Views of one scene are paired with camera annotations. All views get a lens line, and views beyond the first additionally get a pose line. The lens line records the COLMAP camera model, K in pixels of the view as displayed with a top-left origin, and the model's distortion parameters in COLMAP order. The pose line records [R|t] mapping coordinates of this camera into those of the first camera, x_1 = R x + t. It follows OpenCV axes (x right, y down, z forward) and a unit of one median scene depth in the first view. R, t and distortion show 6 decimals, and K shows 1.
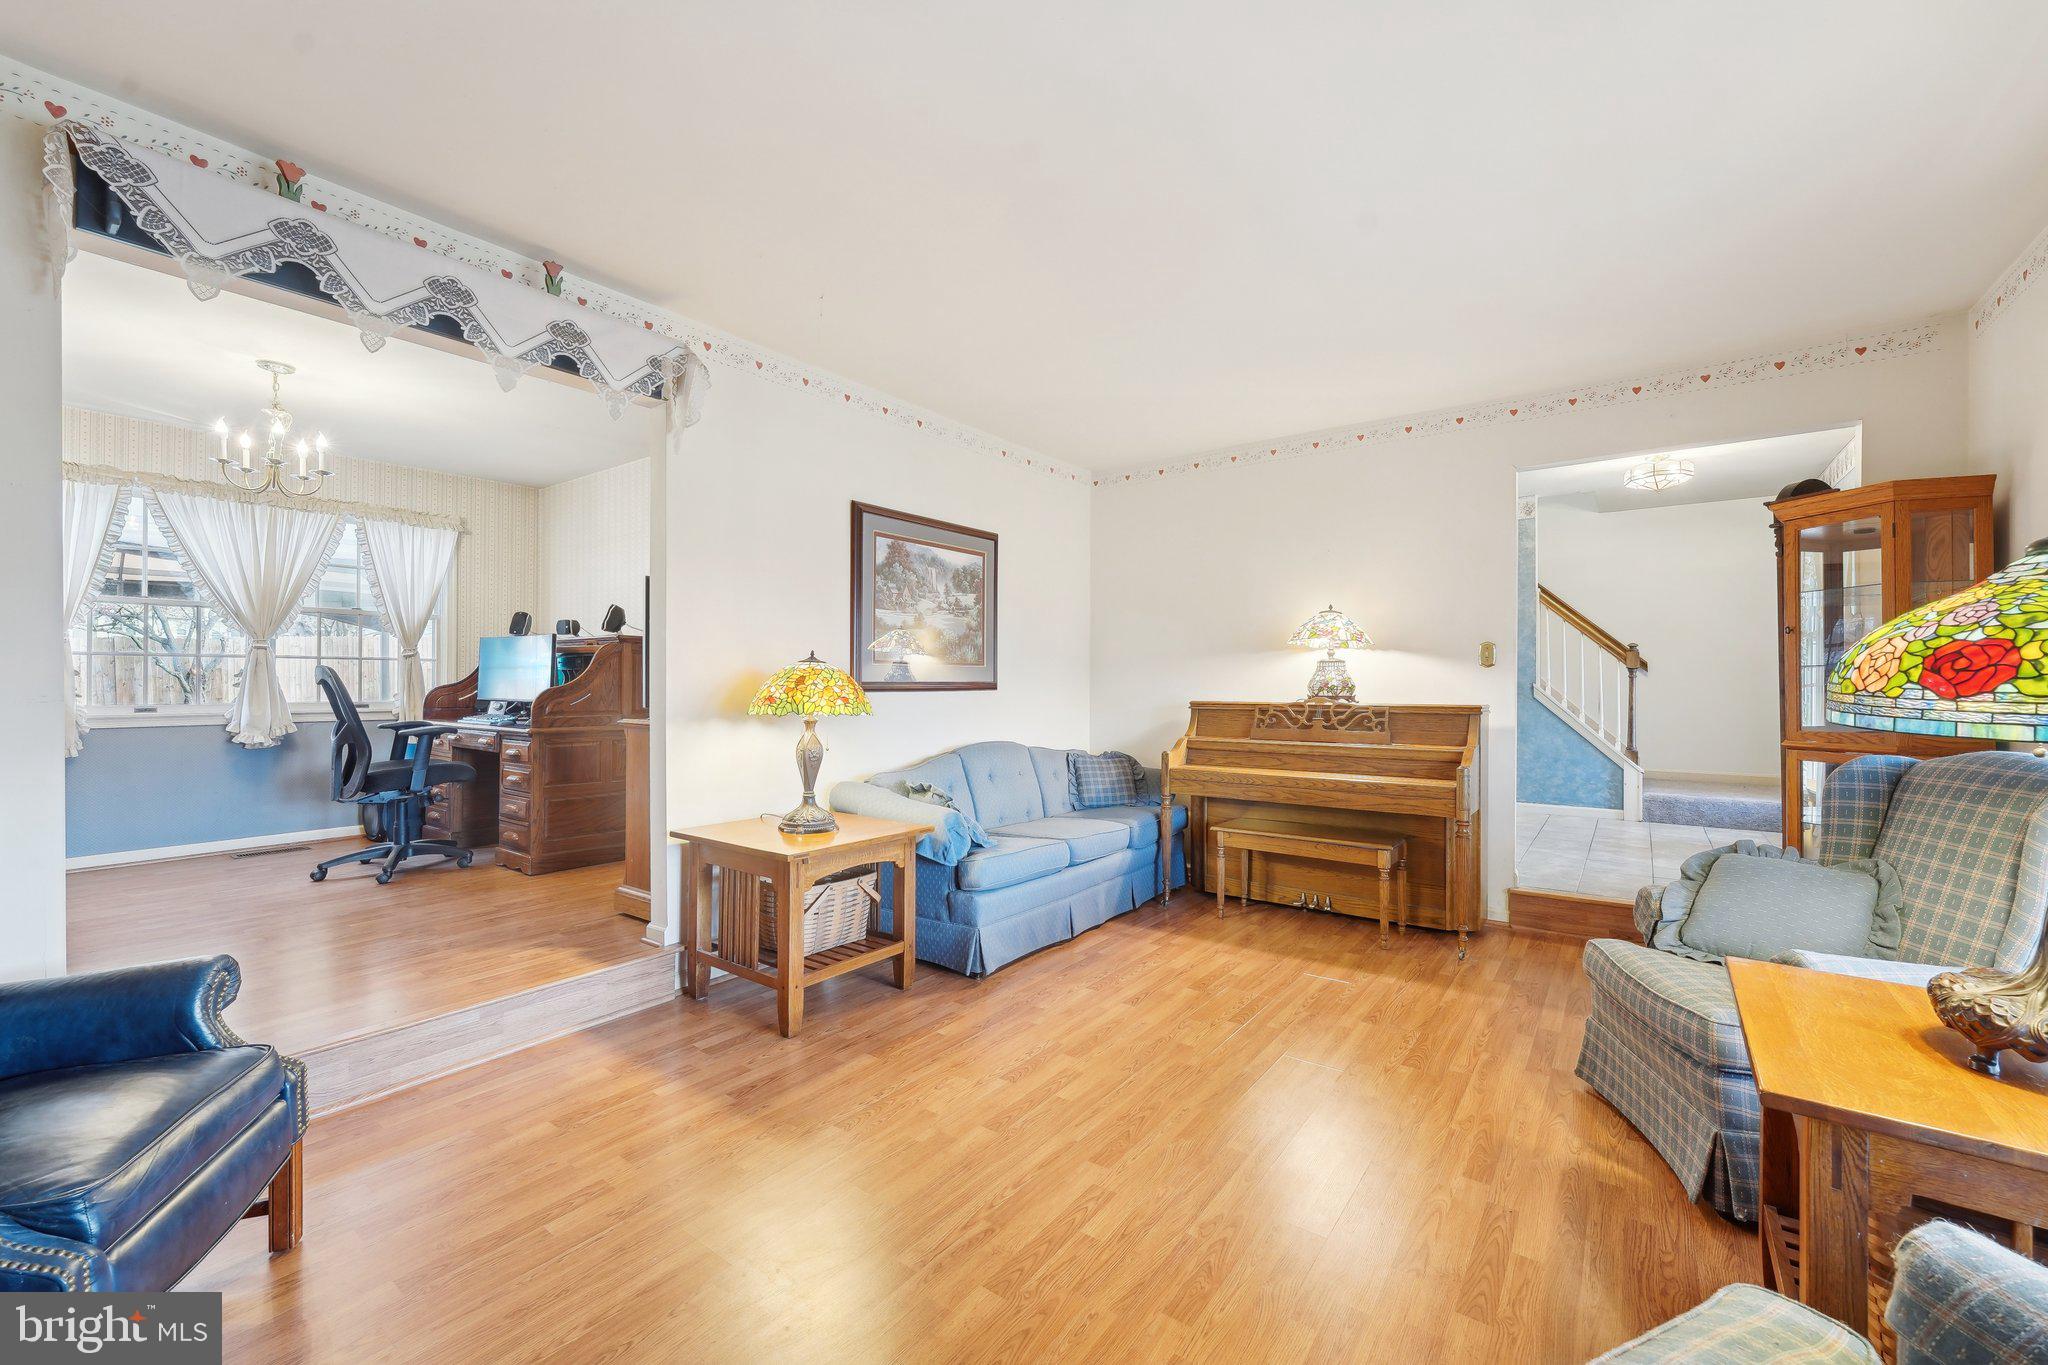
lens RADIAL K [[832.7, 0, 1027.7], [0, 832.7, 681.6], [0, 0, 1]] dist [-0.007648, 0.000255]
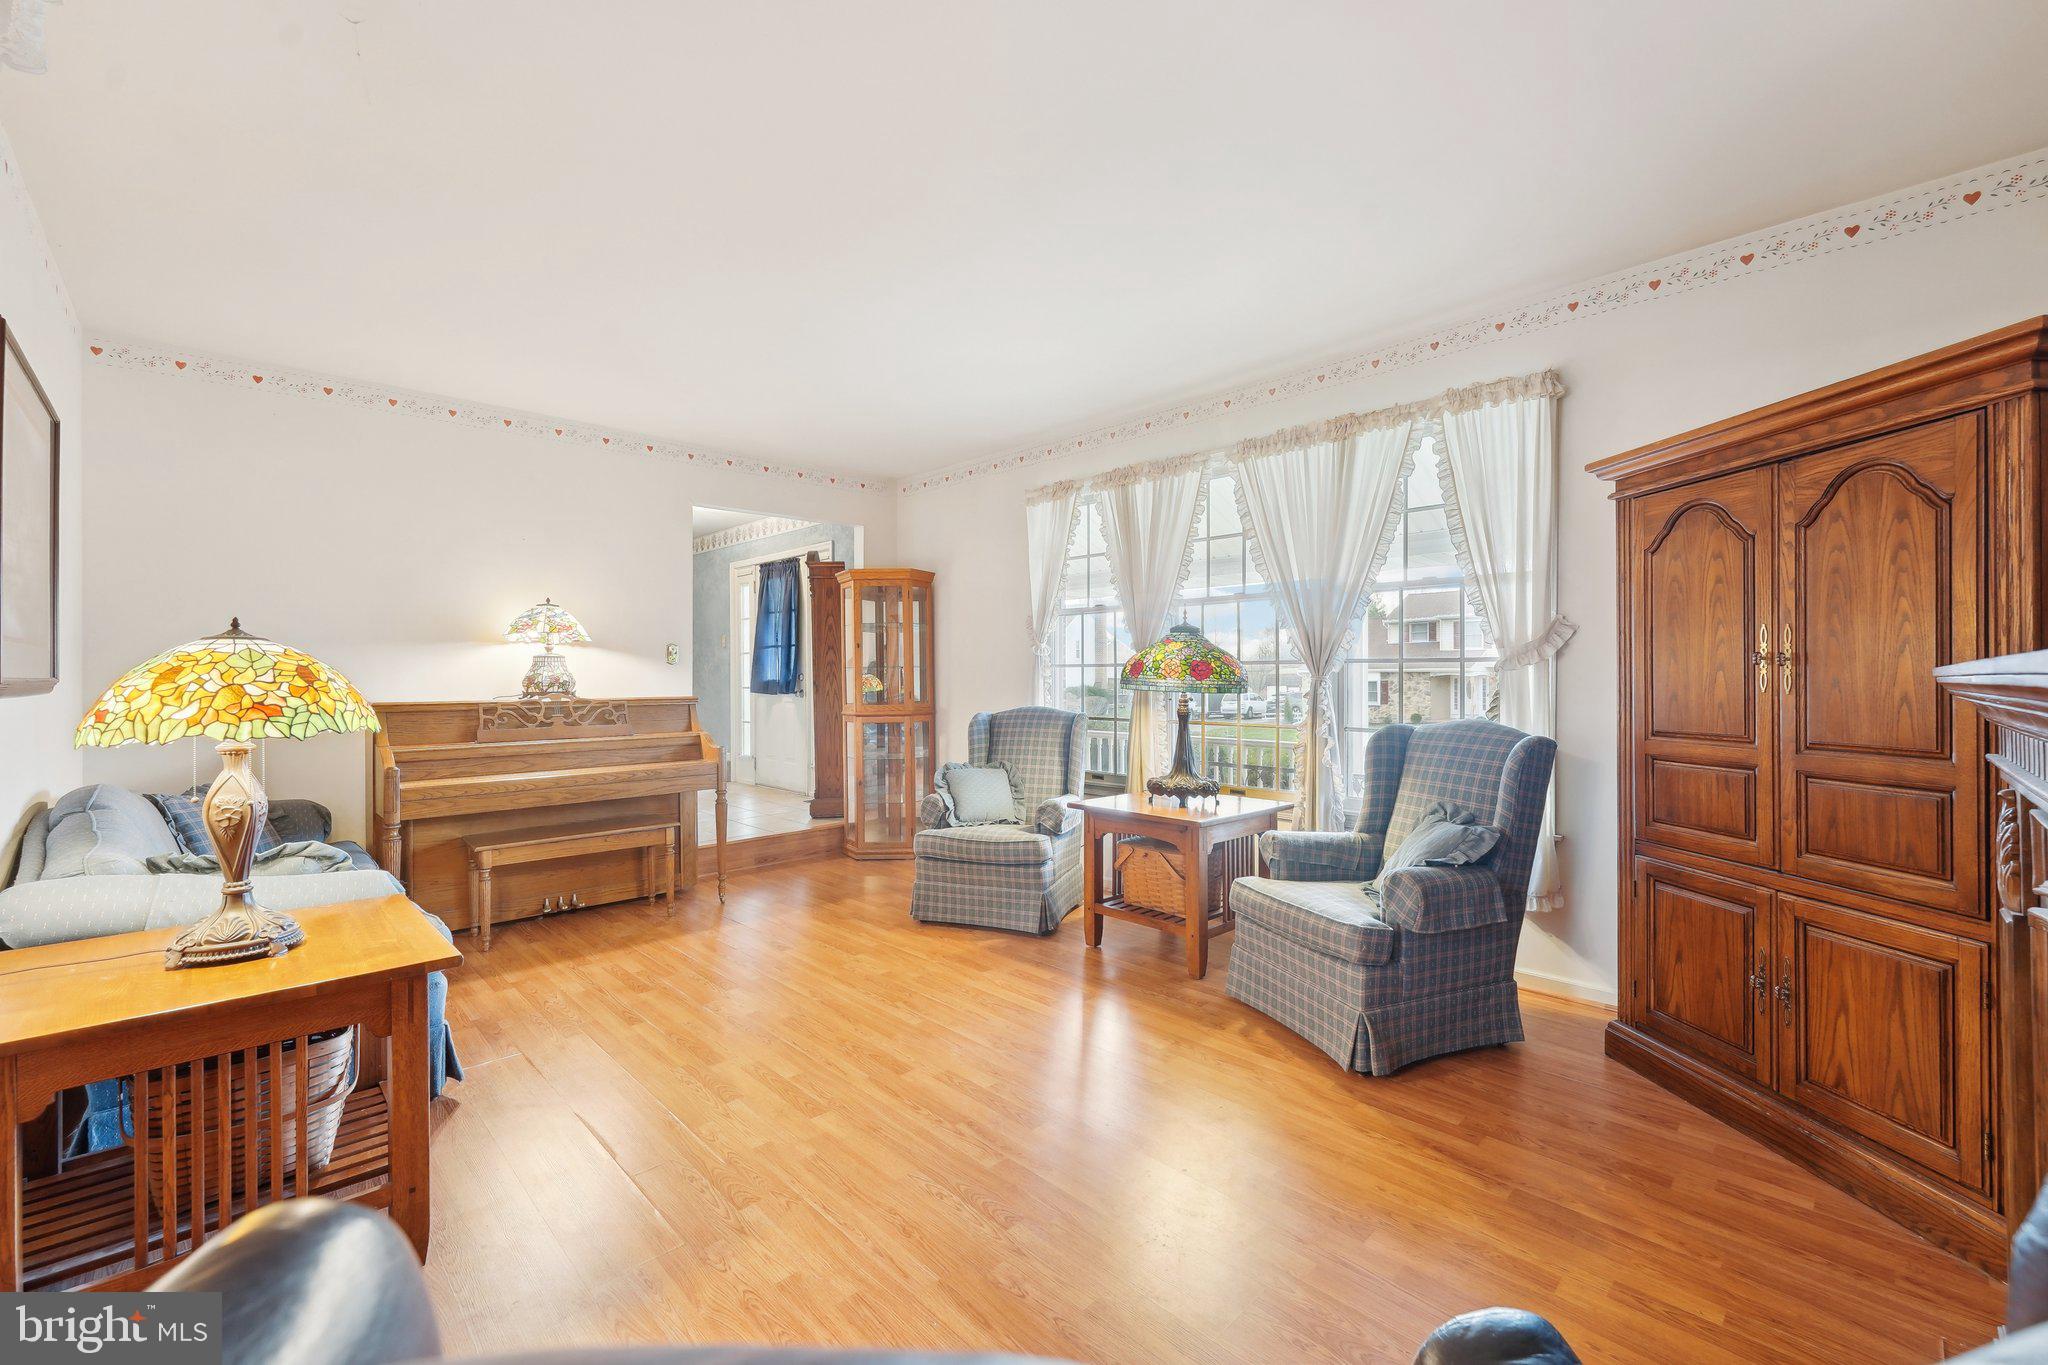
lens RADIAL K [[832.7, 0, 1030.7], [0, 832.7, 691.3], [0, 0, 1]] dist [-0.007648, 0.000255]
pose [[0.164441, -0.017038, 0.986240, -0.586531], [0.004175, 0.999854, 0.016577, 0.003329], [-0.986378, 0.001392, 0.164489, 0.340498]]
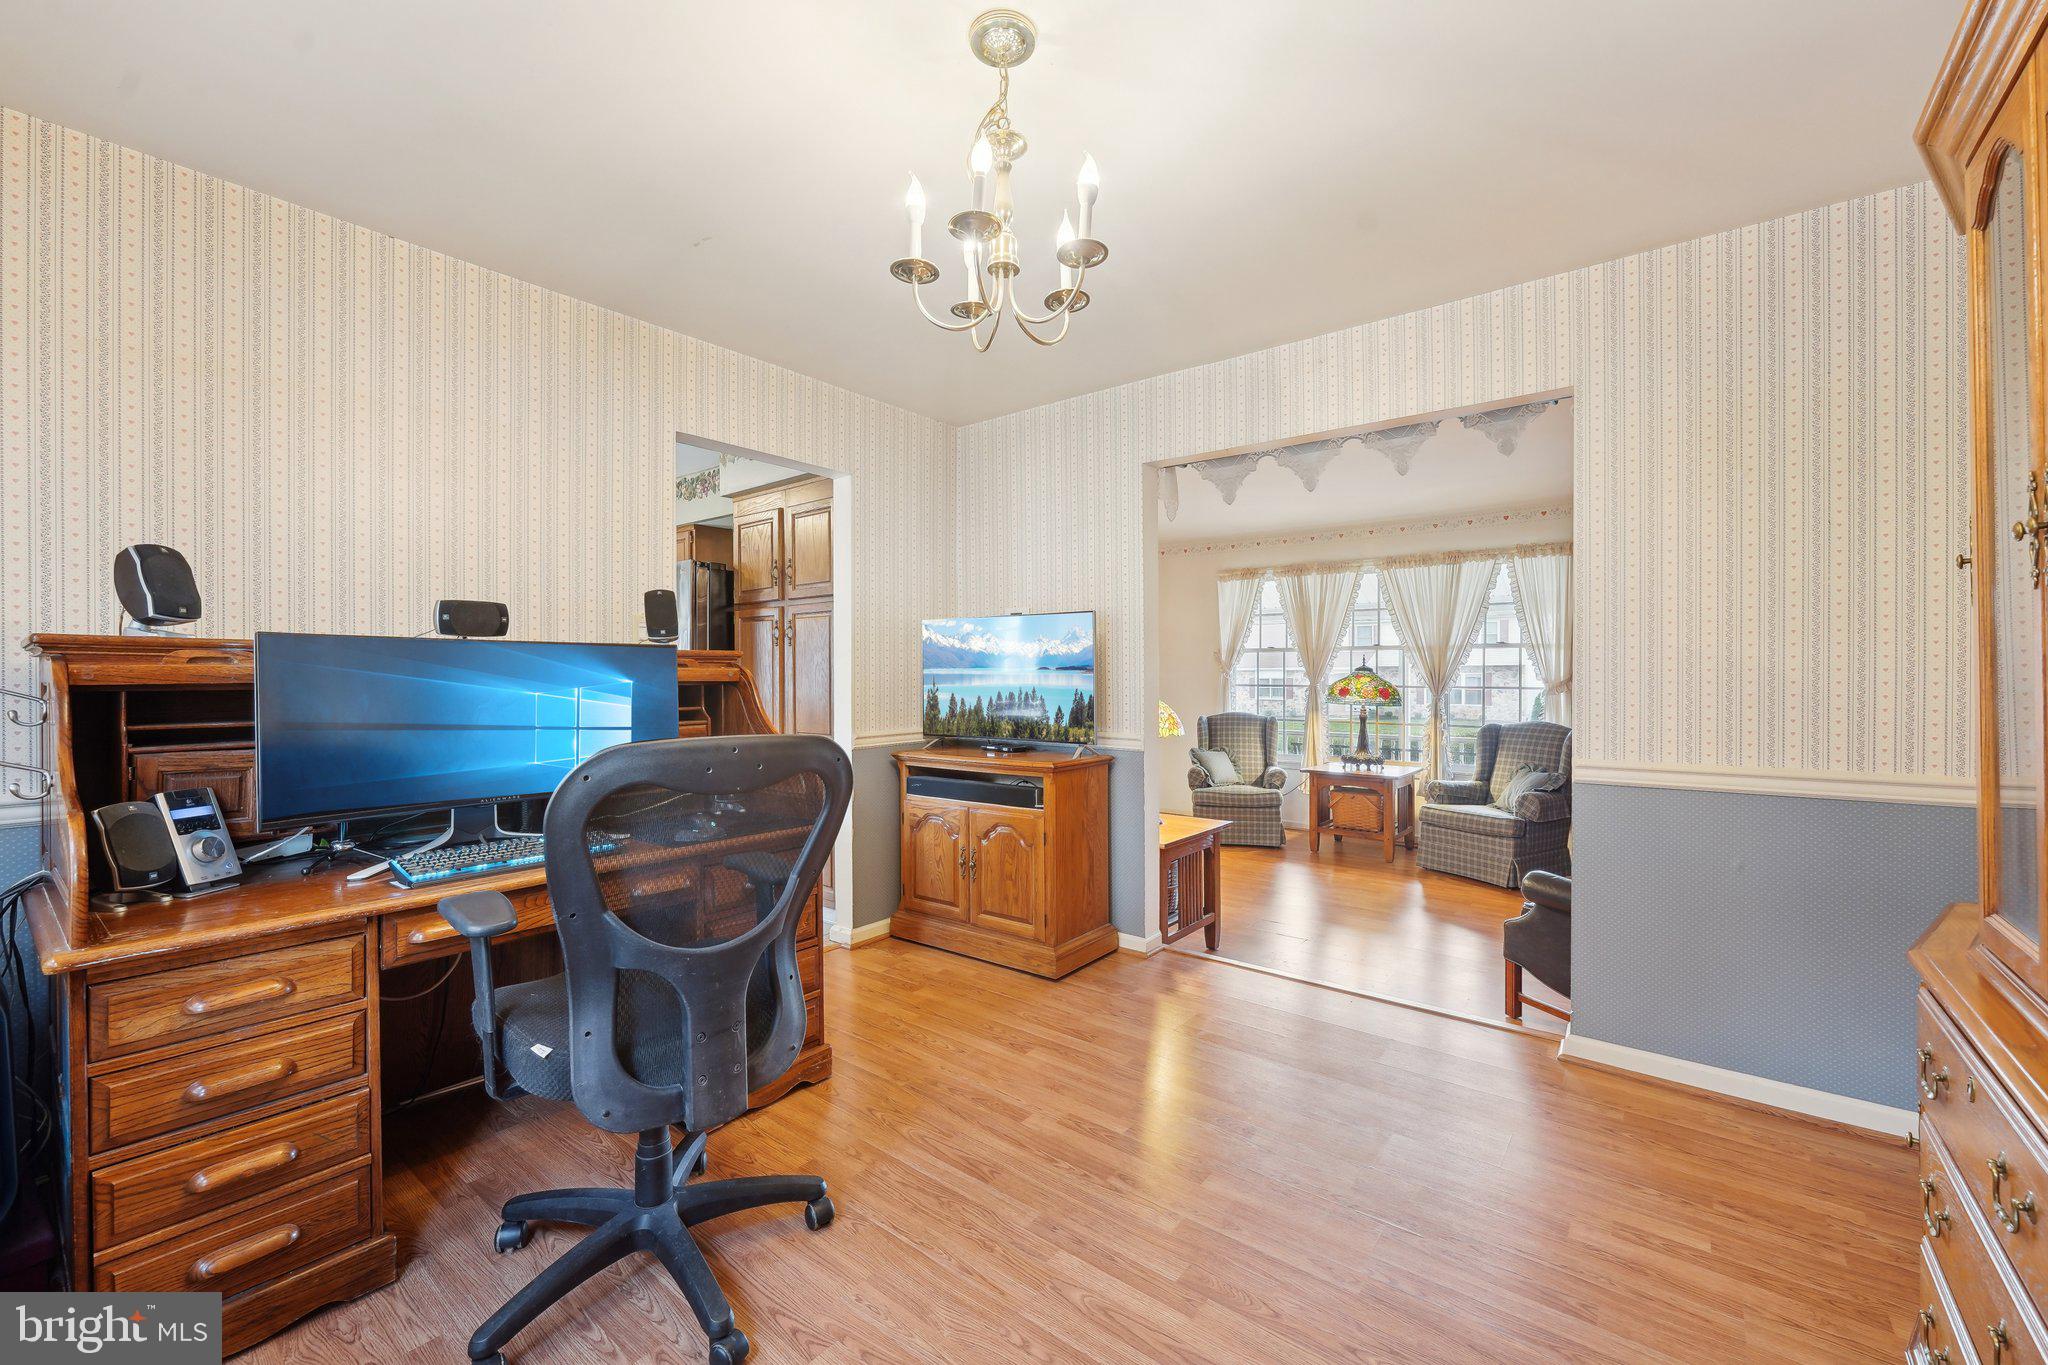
lens RADIAL K [[832.7, 0, 1019.9], [0, 832.7, 680.8], [0, 0, 1]] dist [-0.007648, 0.000255]
pose [[0.050631, -0.008583, 0.998681, -1.341255], [0.001651, 0.999962, 0.008510, -0.044759], [-0.998716, 0.001218, 0.050643, 0.952362]]
